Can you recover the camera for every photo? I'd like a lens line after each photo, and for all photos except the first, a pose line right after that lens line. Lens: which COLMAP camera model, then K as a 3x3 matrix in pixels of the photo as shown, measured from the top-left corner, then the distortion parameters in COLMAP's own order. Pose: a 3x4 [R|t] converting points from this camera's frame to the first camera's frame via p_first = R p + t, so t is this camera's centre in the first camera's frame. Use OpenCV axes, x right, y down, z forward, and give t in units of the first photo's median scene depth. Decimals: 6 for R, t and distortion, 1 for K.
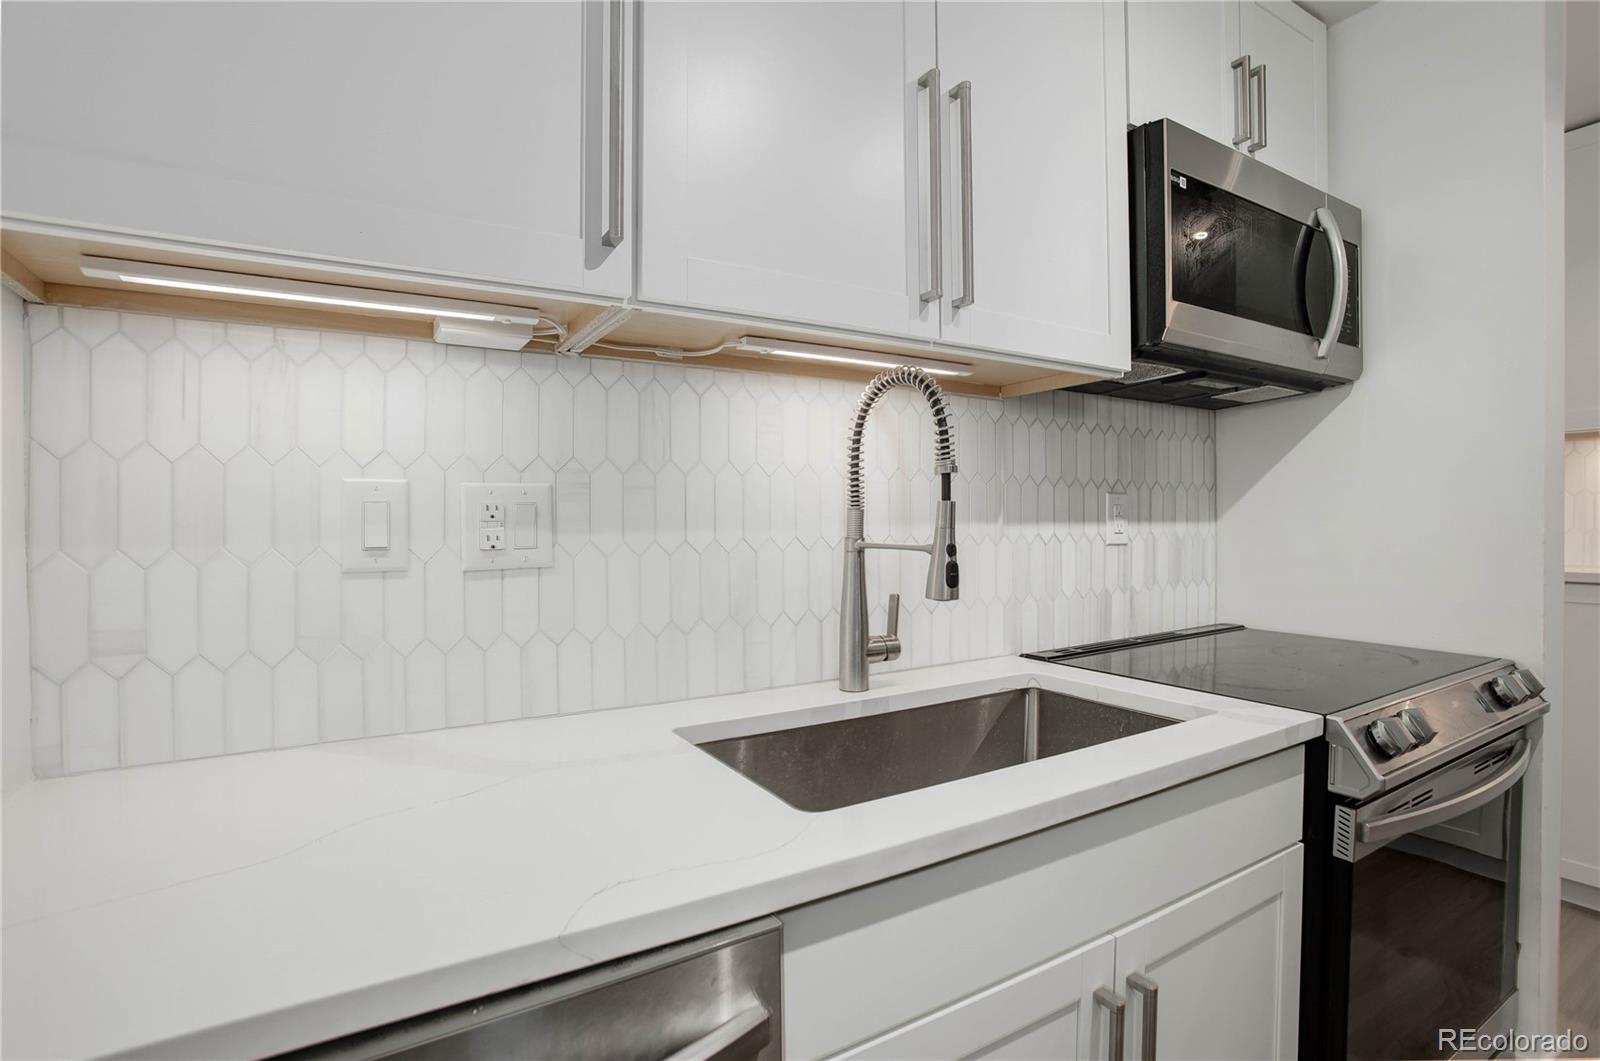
lens RADIAL K [[777.4, 0, 804.9], [0, 777.4, 519.0], [0, 0, 1]] dist [-0.044372, 0.005344]
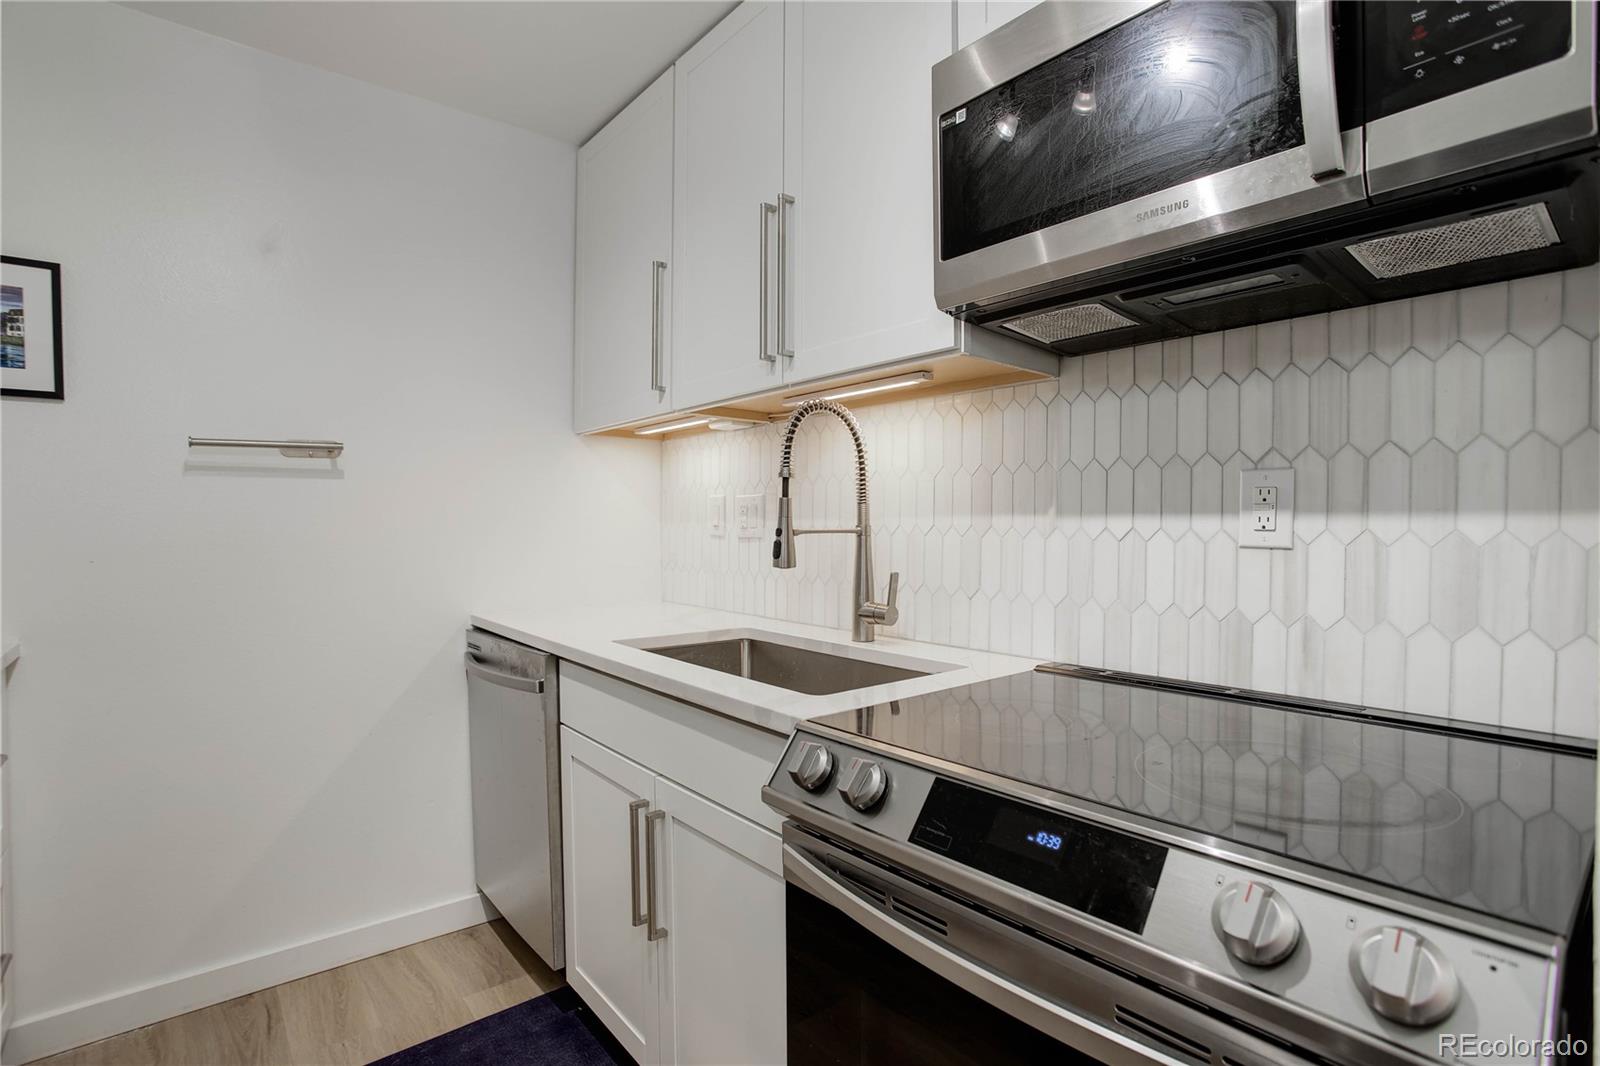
lens RADIAL K [[777.4, 0, 804.6], [0, 777.4, 533.1], [0, 0, 1]] dist [-0.044372, 0.005344]
pose [[0.141279, 0.019140, -0.989785, 1.044932], [-0.002313, 0.999817, 0.019004, 0.009635], [0.989967, -0.000396, 0.141298, 0.552274]]
